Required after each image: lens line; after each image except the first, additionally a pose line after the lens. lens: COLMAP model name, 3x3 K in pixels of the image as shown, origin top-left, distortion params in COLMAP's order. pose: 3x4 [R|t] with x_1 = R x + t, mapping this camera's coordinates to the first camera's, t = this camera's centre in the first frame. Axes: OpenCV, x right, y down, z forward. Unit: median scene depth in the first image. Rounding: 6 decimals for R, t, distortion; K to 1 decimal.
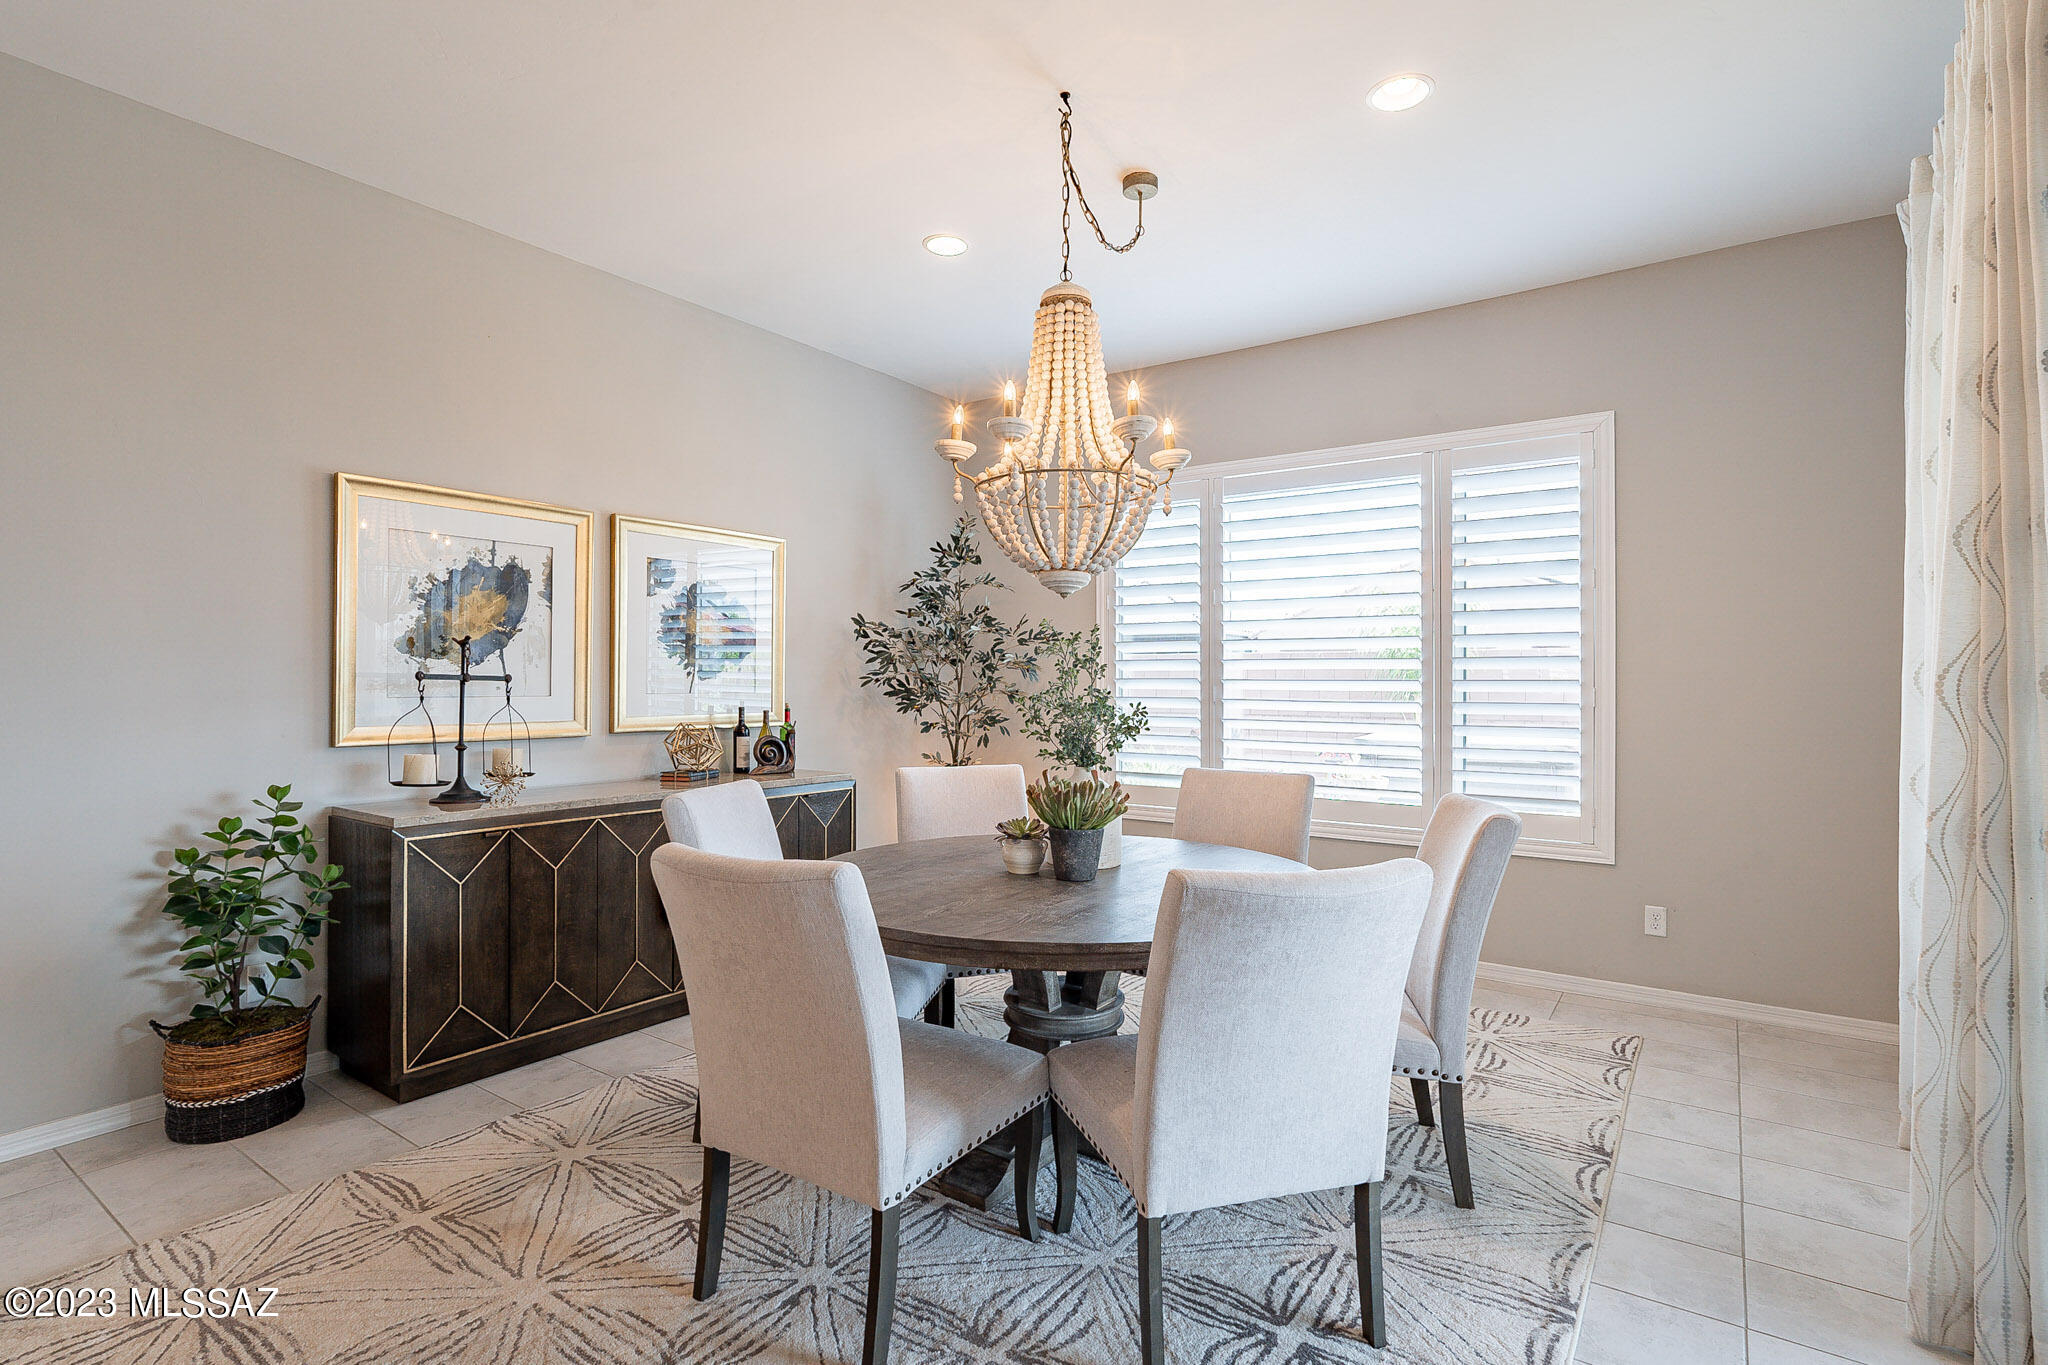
lens RADIAL K [[991.3, 0, 1021.4], [0, 991.3, 677.6], [0, 0, 1]] dist [-0.002060, -0.000841]
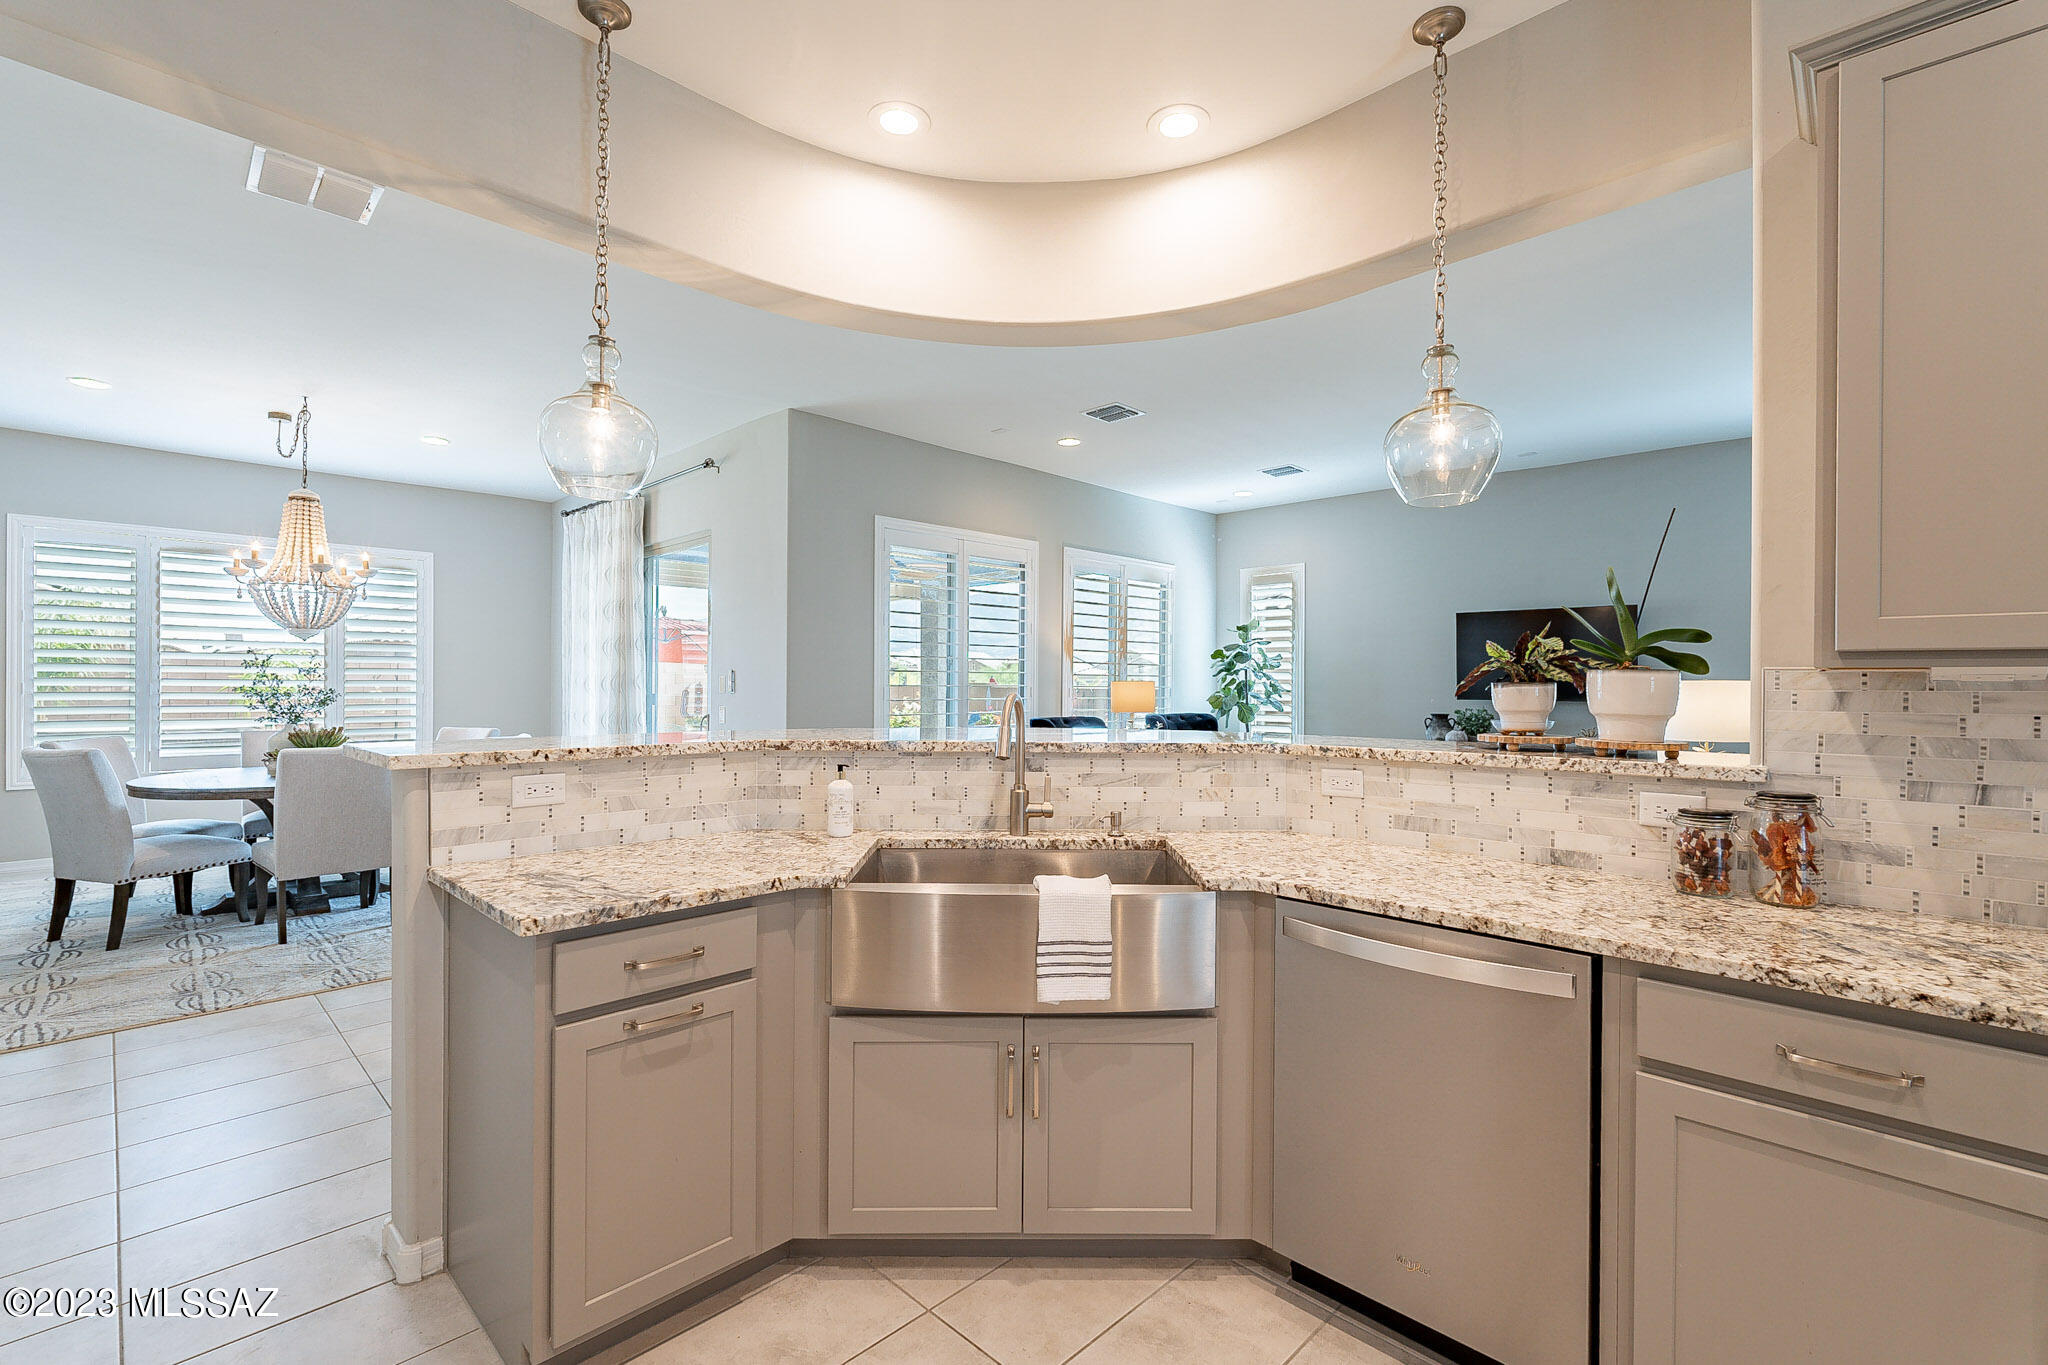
lens RADIAL K [[908.8, 0, 1016.7], [0, 908.8, 676.4], [0, 0, 1]] dist [-0.003341, 0.000036]
pose [[0.166021, 0.007528, 0.986093, -1.427583], [-0.007207, 0.999953, -0.006420, -0.003977], [-0.986096, -0.006041, 0.166068, -0.708583]]
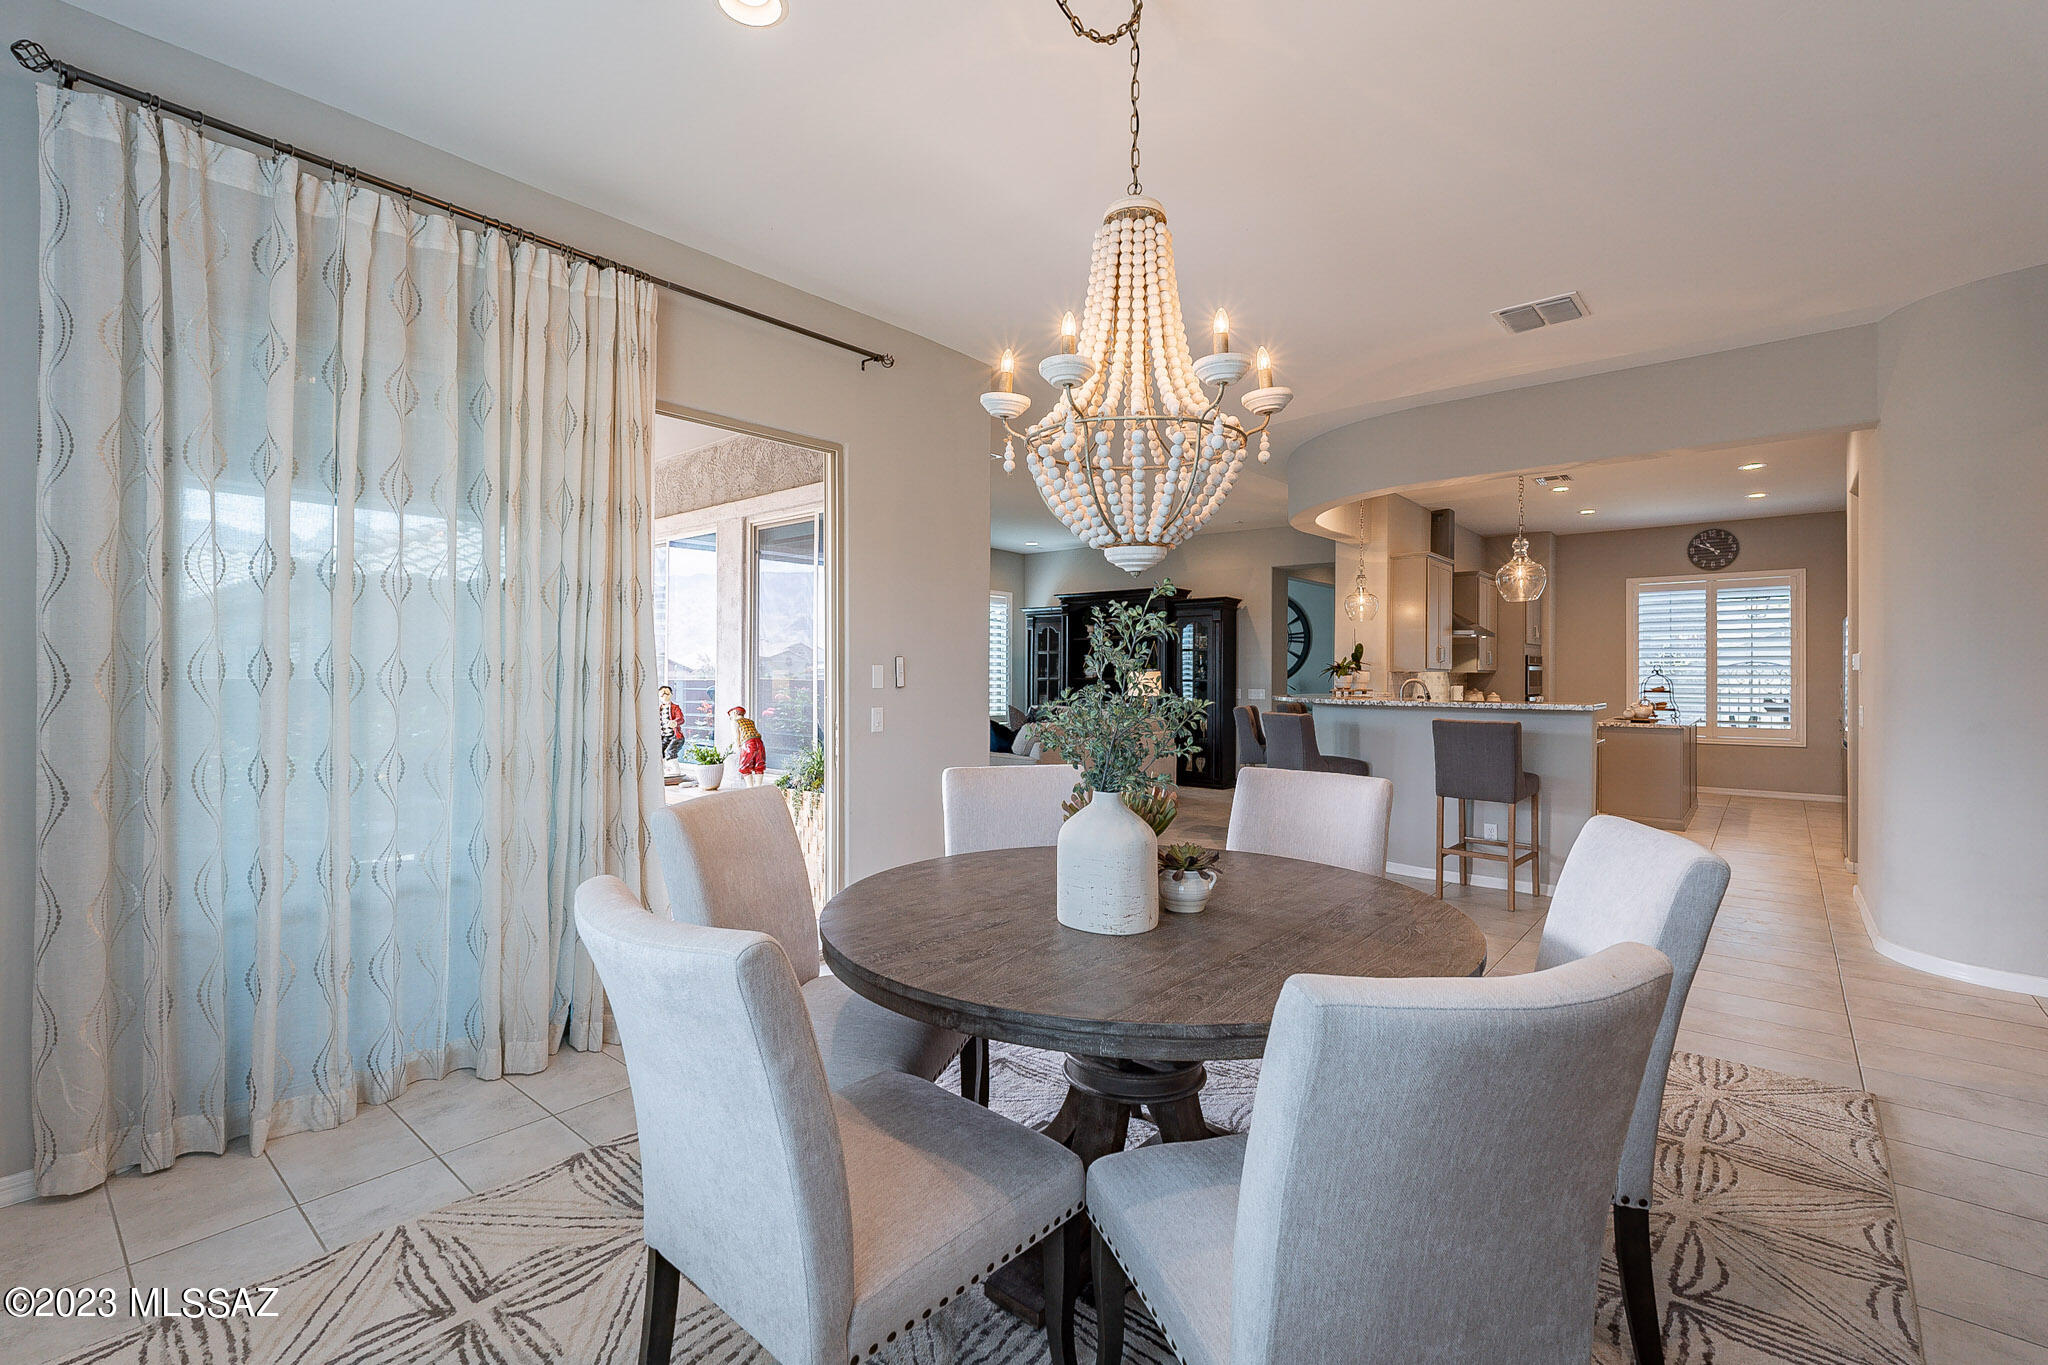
lens RADIAL K [[889.1, 0, 1024.0], [0, 889.1, 675.6], [0, 0, 1]] dist [-0.000414, 0.000155]
pose [[-0.996438, -0.004719, 0.084197, 0.048640], [-0.004766, 0.999989, -0.000352, 0.002280], [-0.084195, -0.000752, -0.996449, 1.550121]]
